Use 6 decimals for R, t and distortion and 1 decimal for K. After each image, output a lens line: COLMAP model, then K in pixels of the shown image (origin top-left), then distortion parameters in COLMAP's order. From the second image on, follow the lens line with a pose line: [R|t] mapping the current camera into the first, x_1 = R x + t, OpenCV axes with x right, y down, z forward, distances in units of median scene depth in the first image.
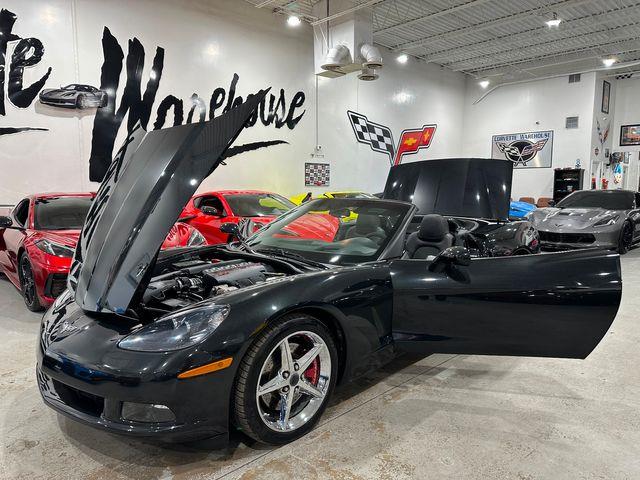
lens RADIAL K [[455.2, 0, 323.9], [0, 455.2, 241.9], [0, 0, 1]] dist [0.042841, -0.059692]
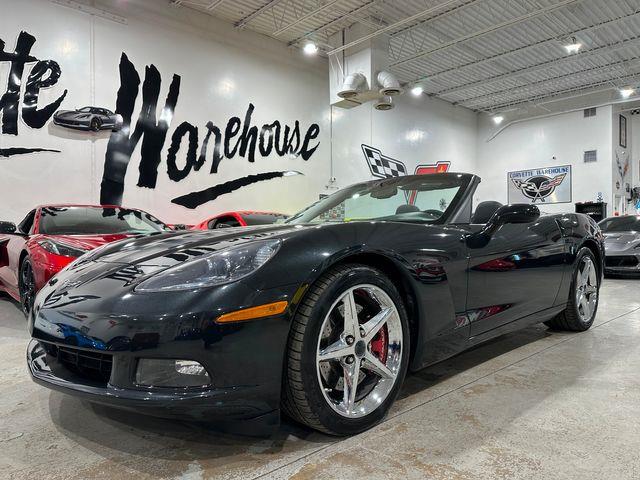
lens RADIAL K [[455.6, 0, 320.6], [0, 455.6, 242.3], [0, 0, 1]] dist [0.065527, -0.097819]
pose [[0.999791, -0.007769, -0.018885, -0.028393], [0.005539, 0.993301, -0.115423, 0.052740], [0.019655, 0.115294, 0.993137, 0.054829]]
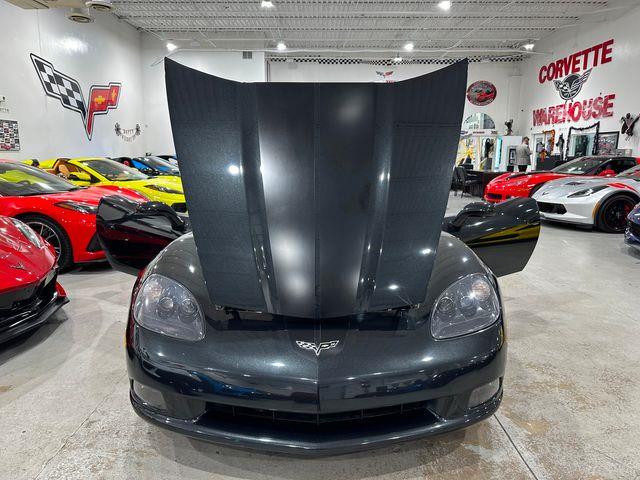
lens RADIAL K [[459.0, 0, 324.1], [0, 459.0, 237.4], [0, 0, 1]] dist [-0.000765, -0.001559]
pose [[0.702847, -0.122038, 0.700794, -0.258114], [0.076982, 0.992437, 0.095618, -0.014124], [-0.707163, -0.013256, 0.706926, 0.114256]]
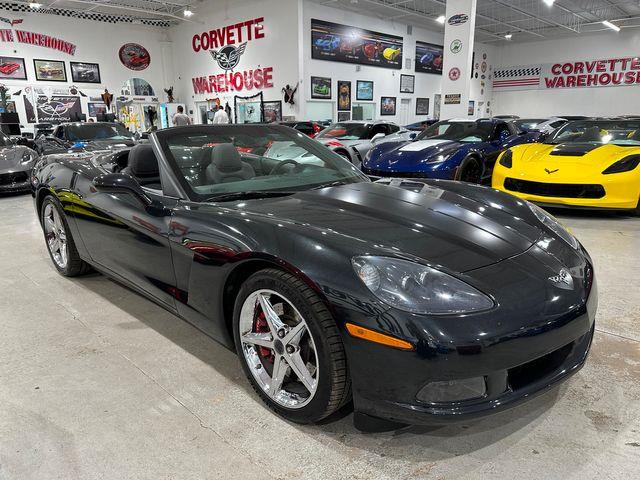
lens RADIAL K [[460.1, 0, 323.1], [0, 460.1, 241.8], [0, 0, 1]] dist [-0.000884, -0.009174]
pose [[-0.005587, -0.245340, 0.969421, -0.324346], [0.123789, 0.961810, 0.244127, -0.028706], [-0.992293, 0.121368, 0.024996, 0.346853]]
